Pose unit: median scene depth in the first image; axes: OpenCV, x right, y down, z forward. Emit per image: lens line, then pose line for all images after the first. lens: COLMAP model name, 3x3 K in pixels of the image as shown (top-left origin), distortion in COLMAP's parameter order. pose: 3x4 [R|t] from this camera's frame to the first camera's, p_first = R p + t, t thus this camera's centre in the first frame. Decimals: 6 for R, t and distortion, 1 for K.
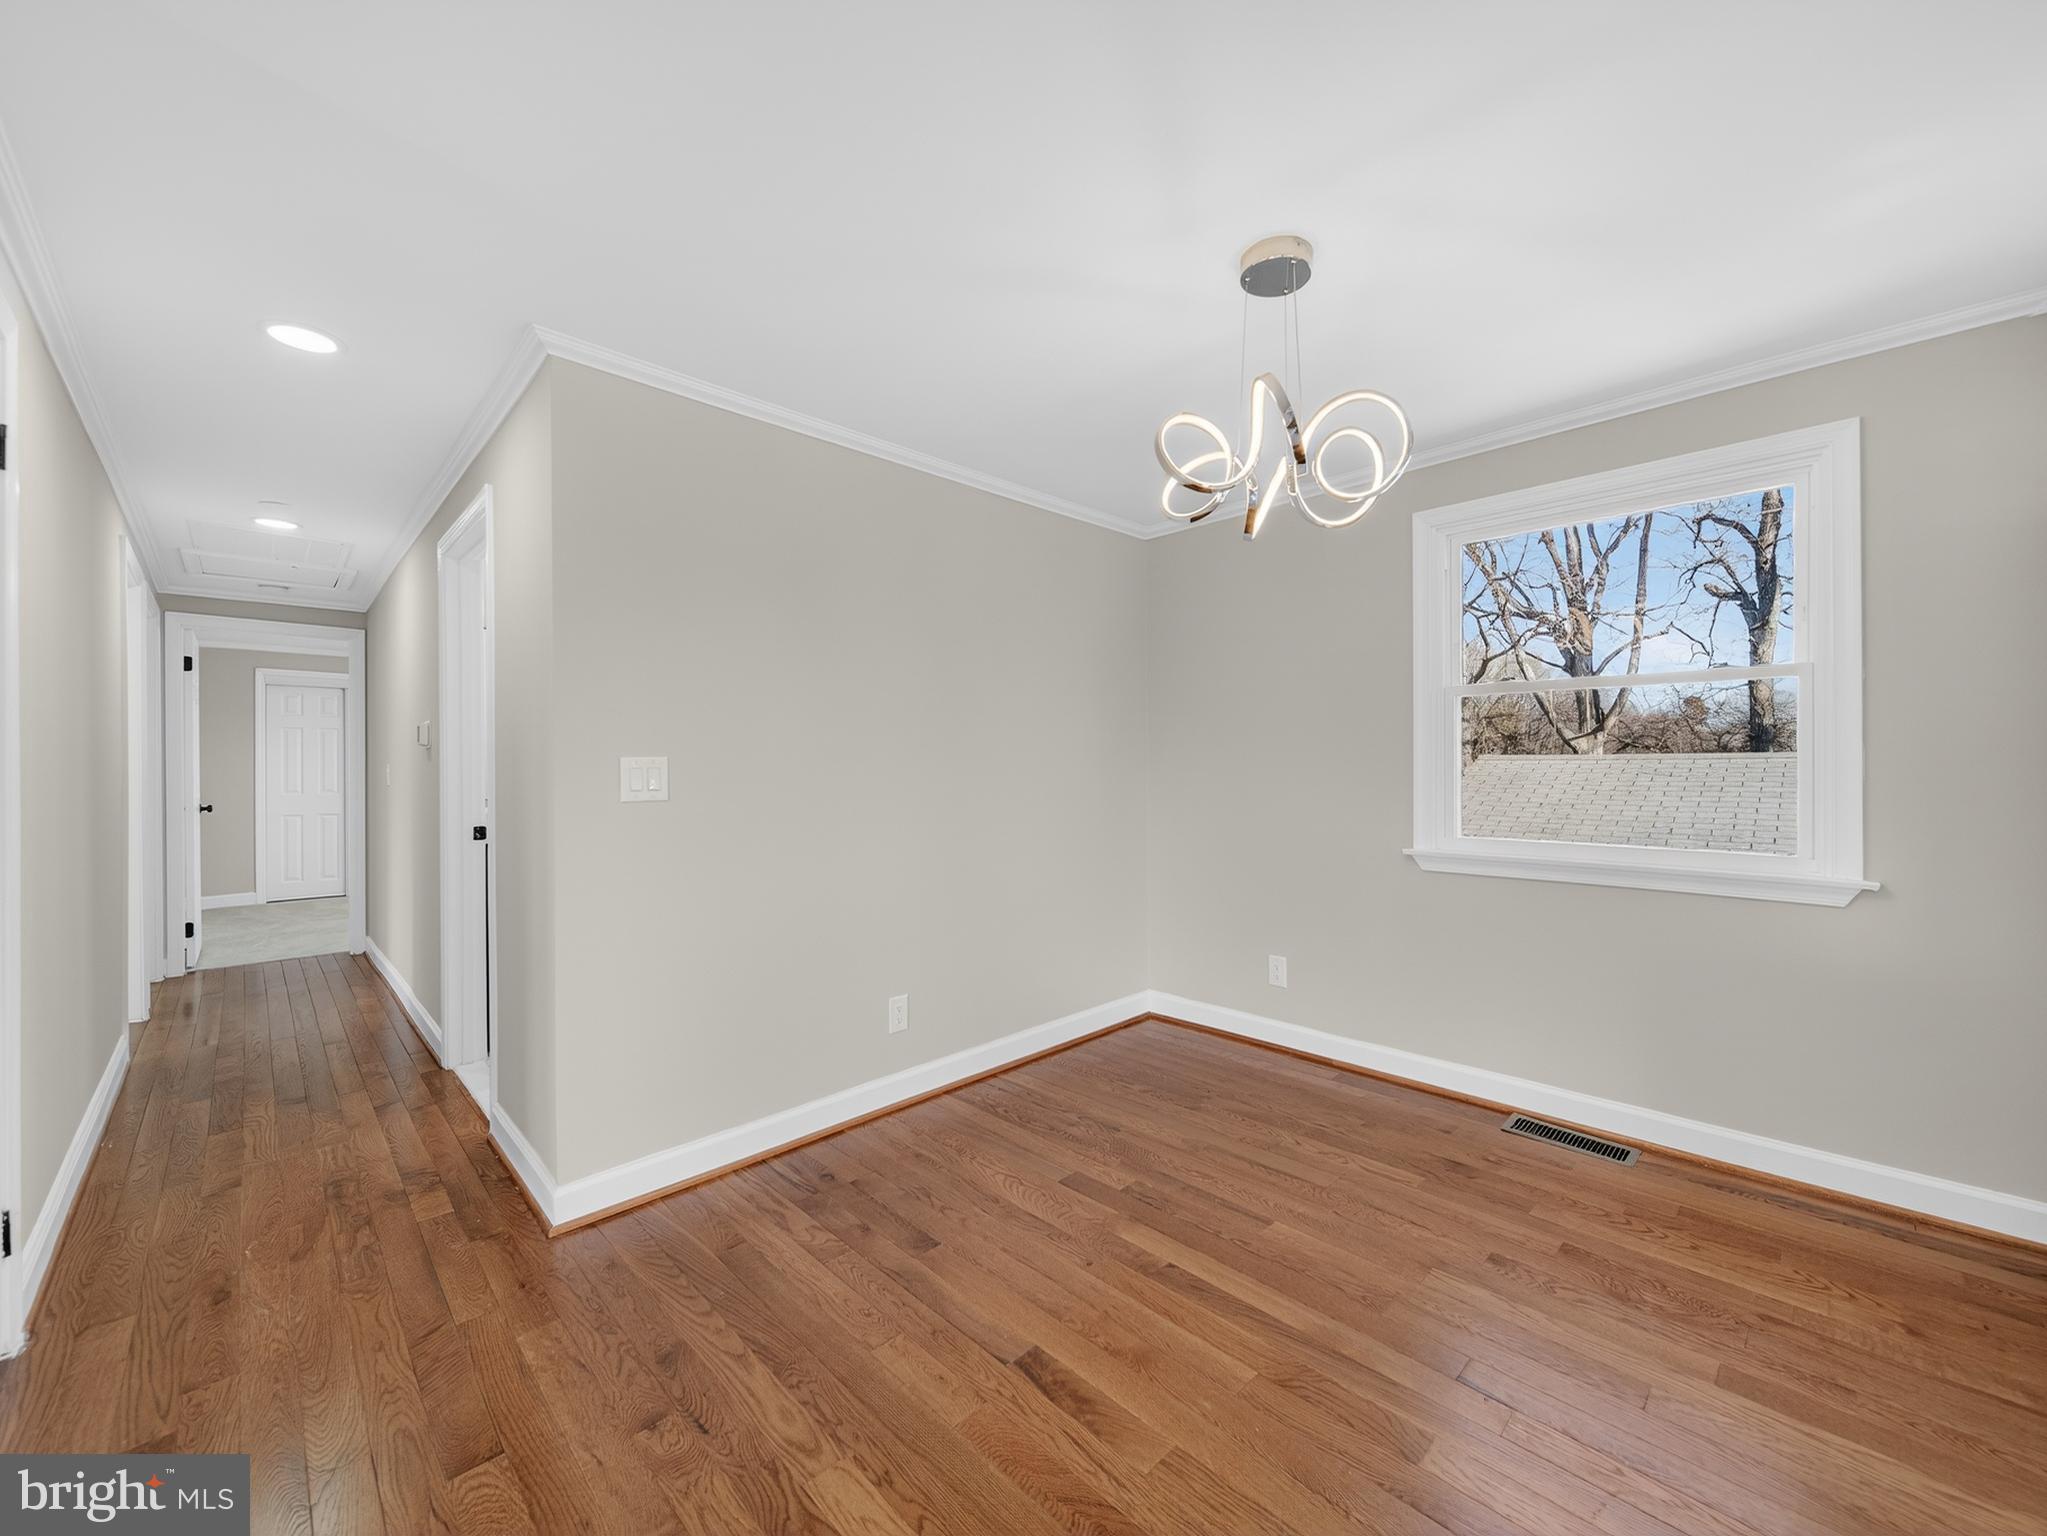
lens RADIAL K [[805.1, 0, 1027.8], [0, 805.1, 771.4], [0, 0, 1]] dist [0.000482, -0.002161]
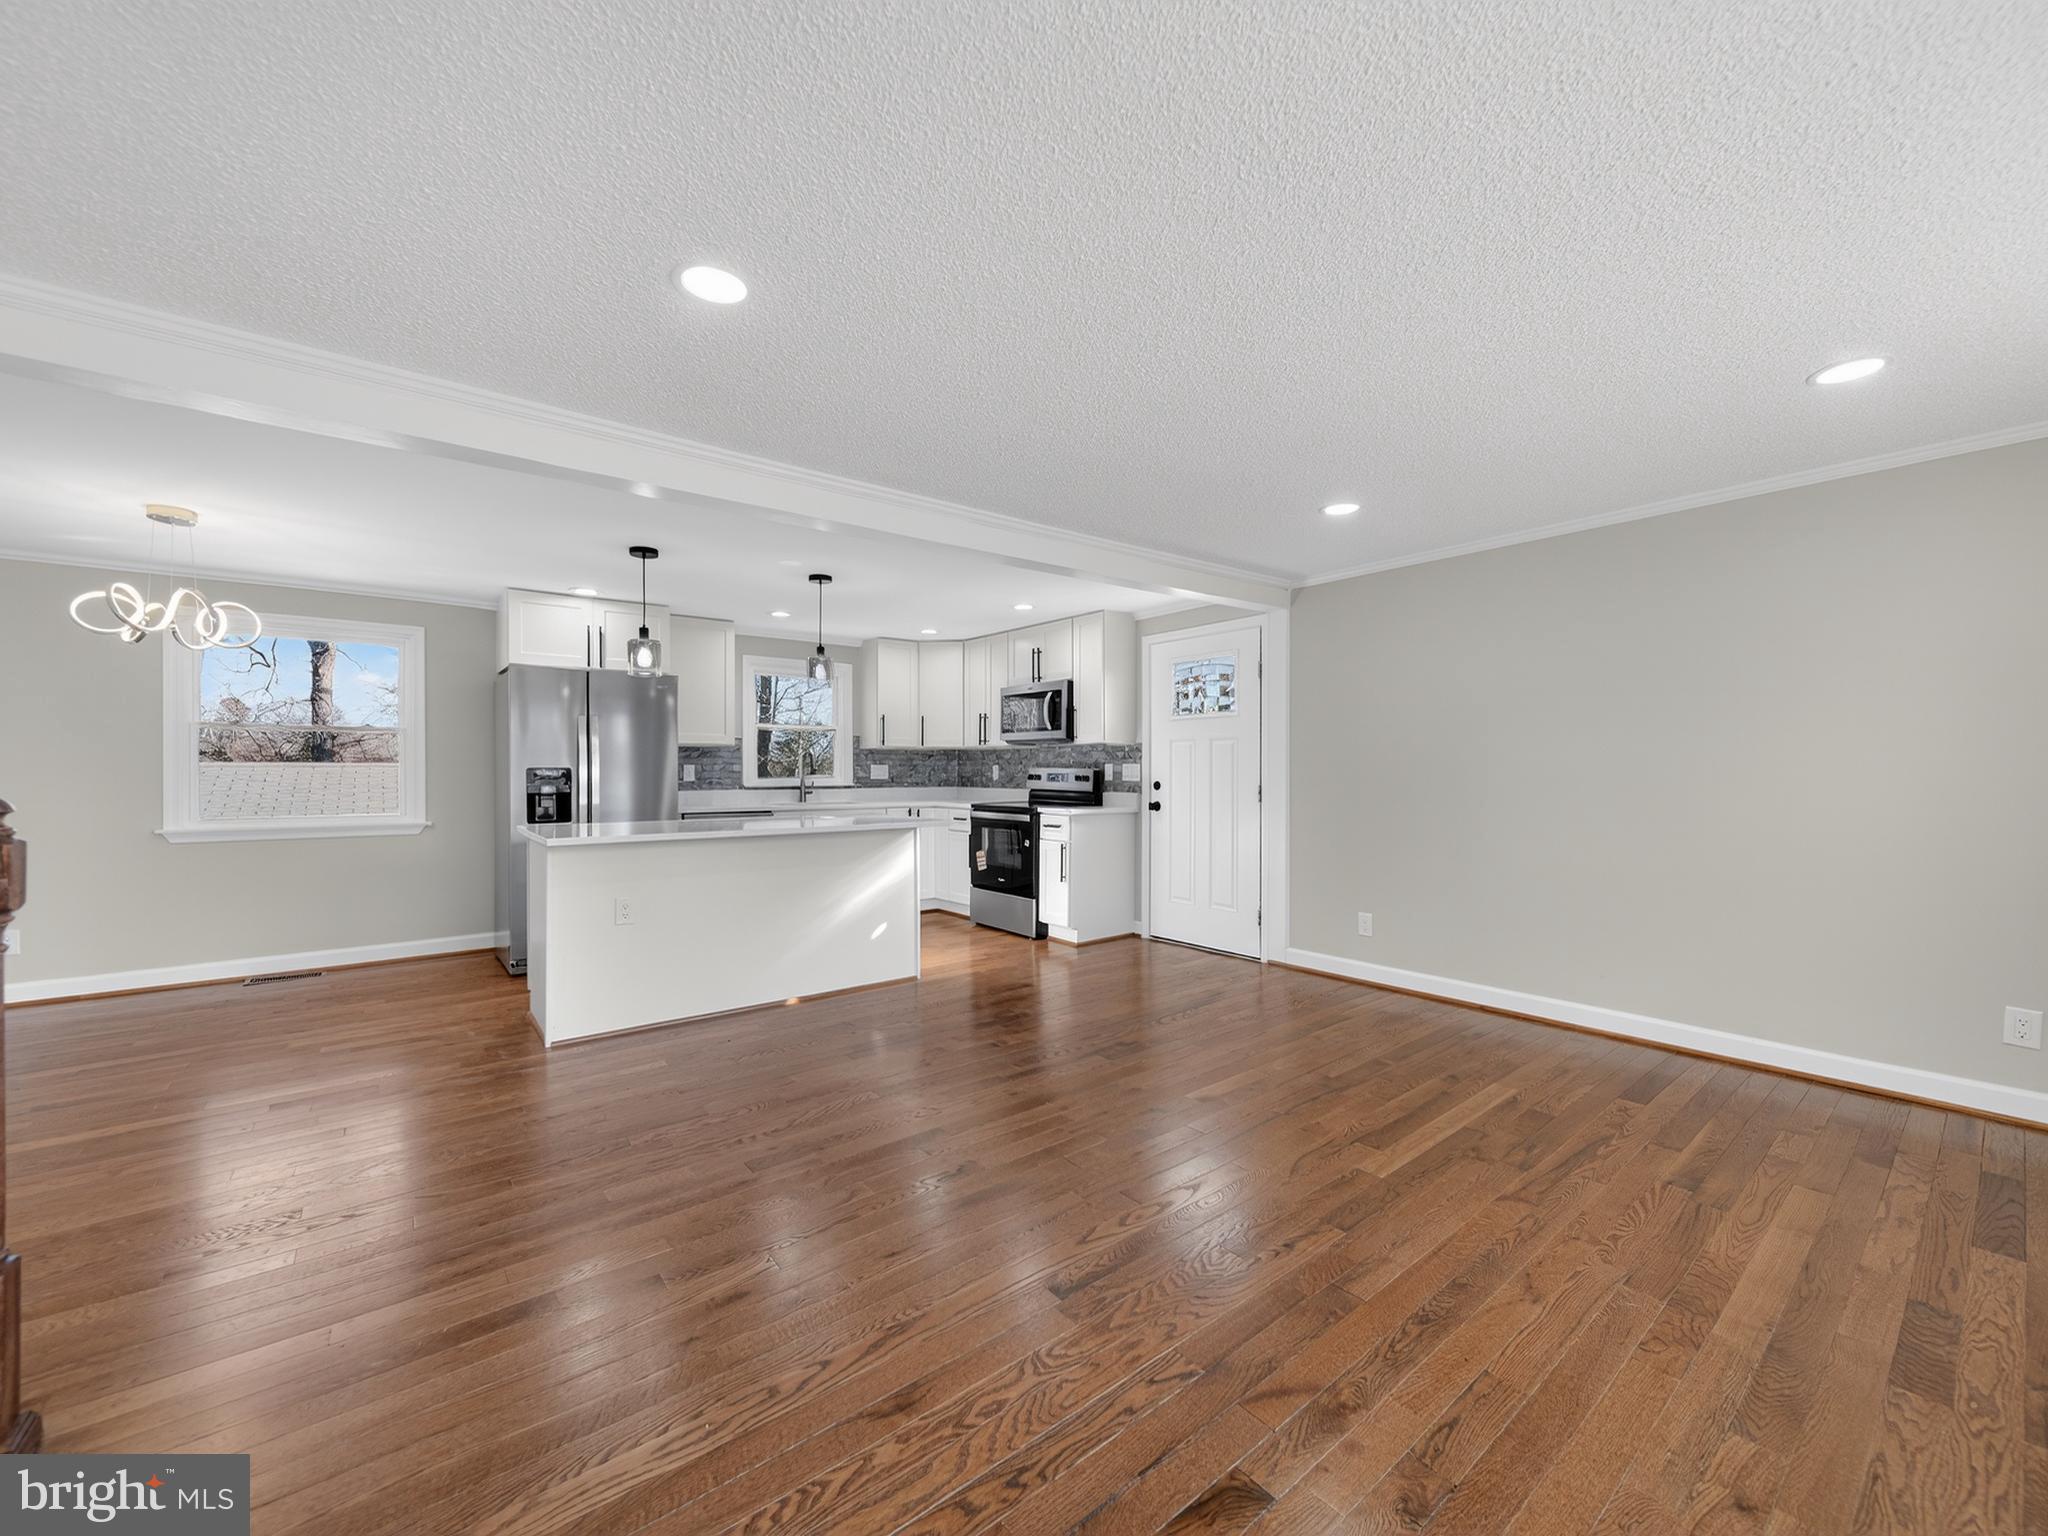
lens RADIAL K [[807.2, 0, 1029.6], [0, 807.2, 771.4], [0, 0, 1]] dist [0.000628, -0.000370]
pose [[0.100499, 0.002921, 0.994933, -0.121330], [0.006415, 0.999973, -0.003584, 0.000666], [-0.994917, 0.006743, 0.100477, -0.107360]]
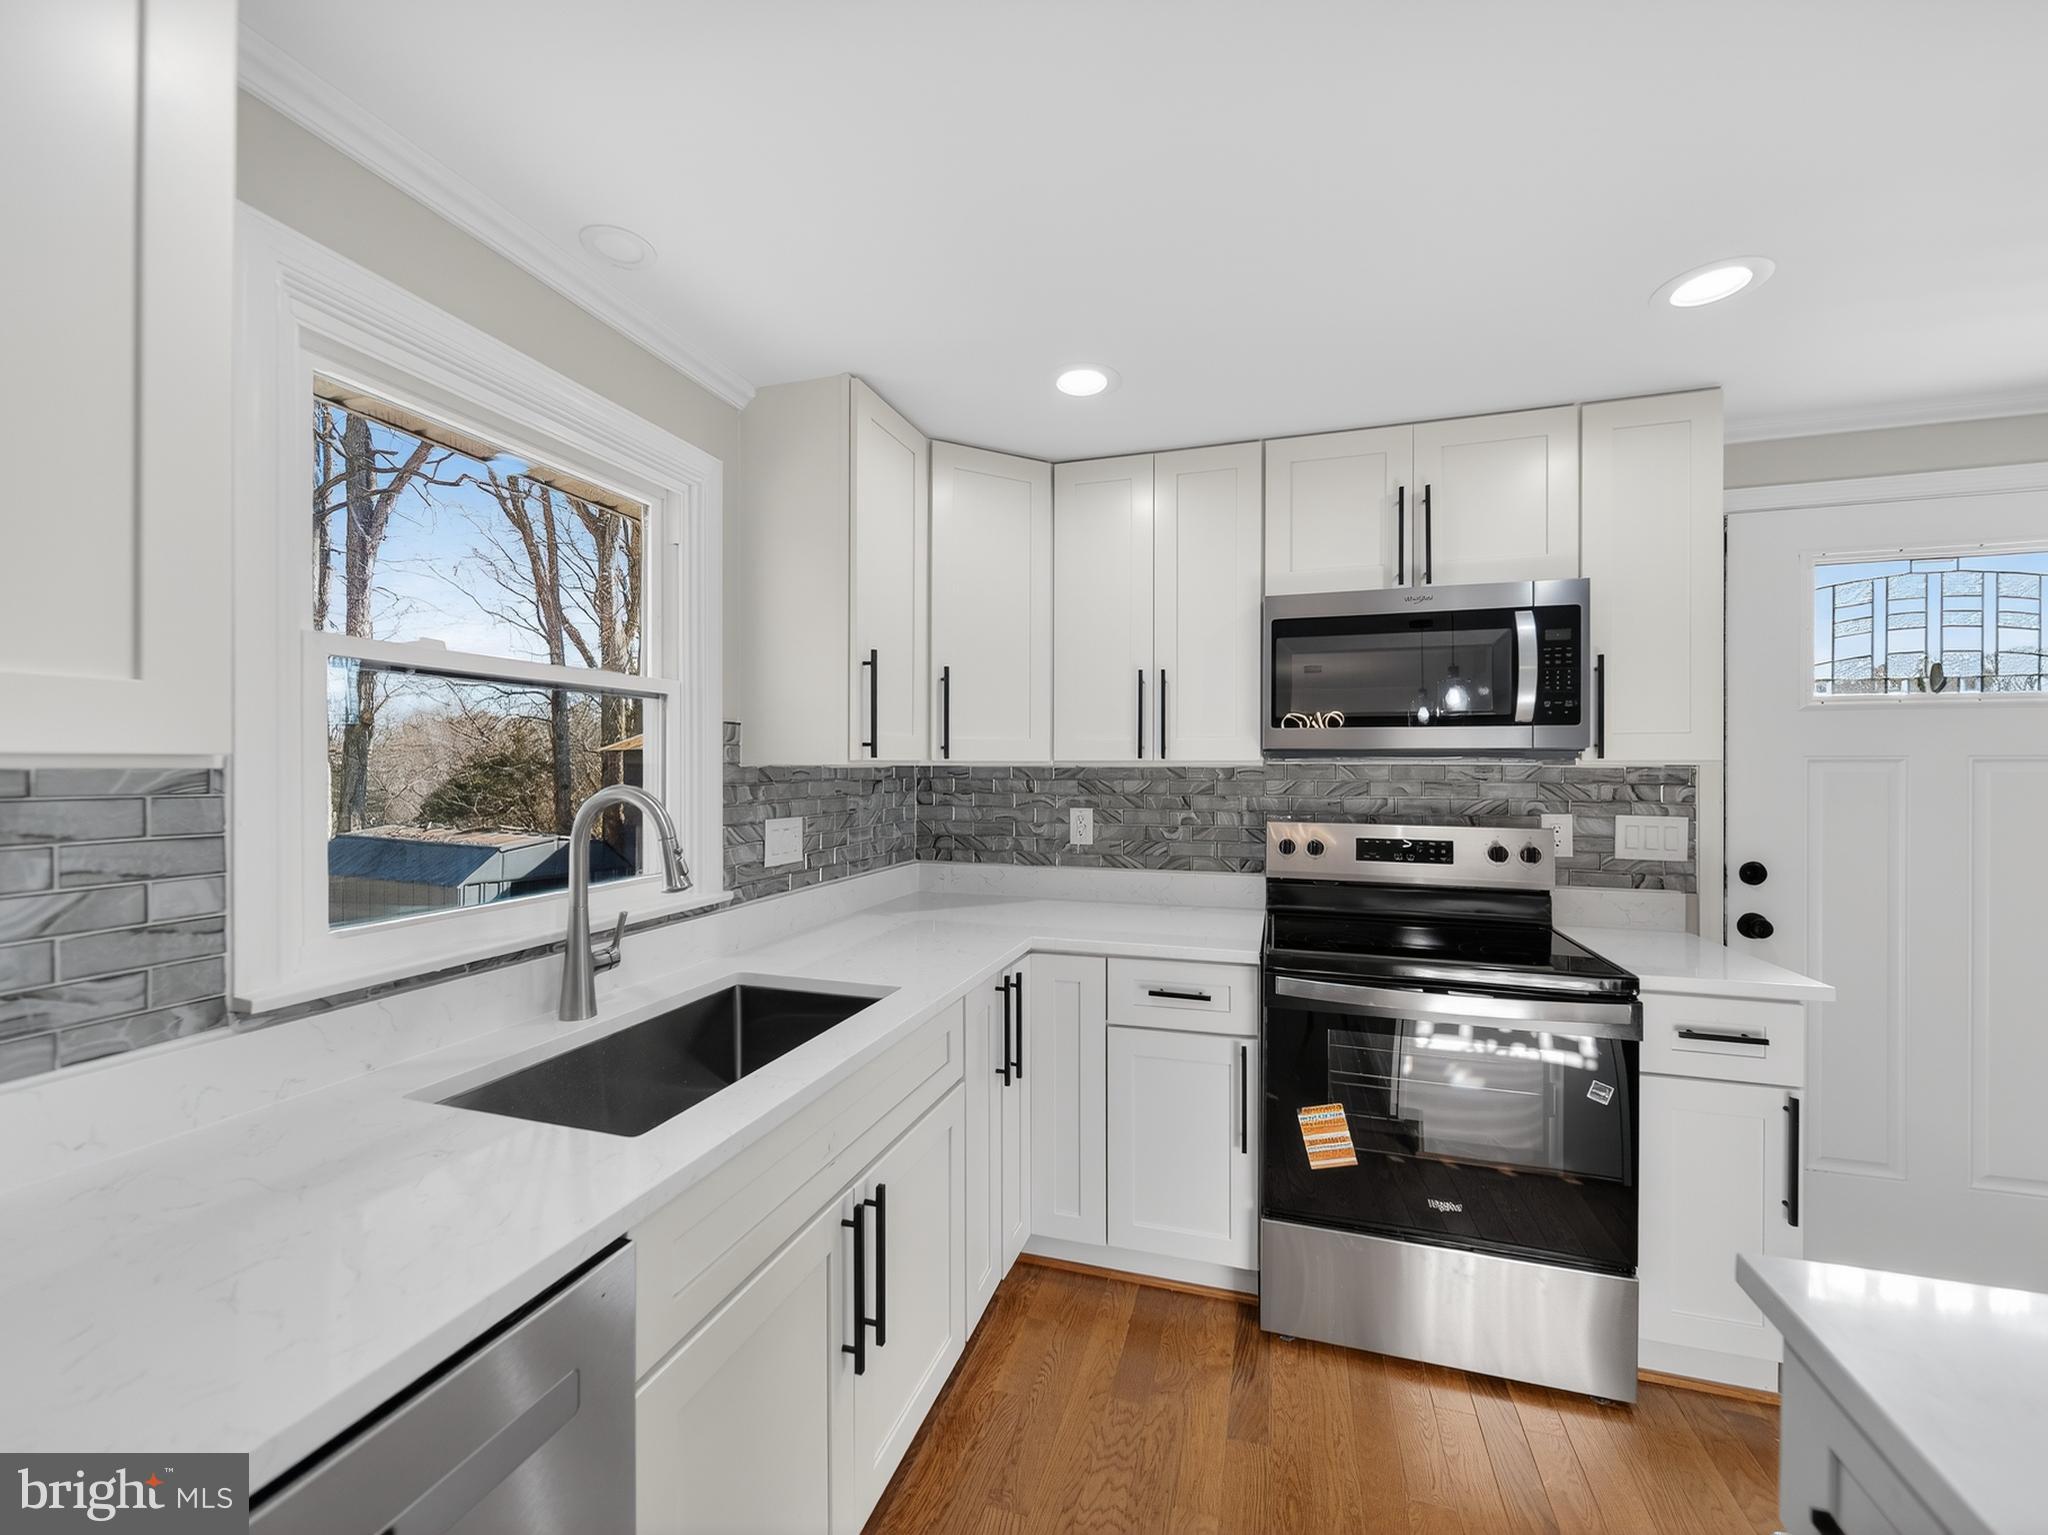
lens RADIAL K [[807.2, 0, 1029.6], [0, 807.2, 770.9], [0, 0, 1]] dist [0.000628, -0.000370]
pose [[-0.474843, 0.002055, 0.880068, 0.113805], [0.008164, 0.999965, 0.002070, -0.010172], [-0.880032, 0.008167, -0.474843, 0.016473]]
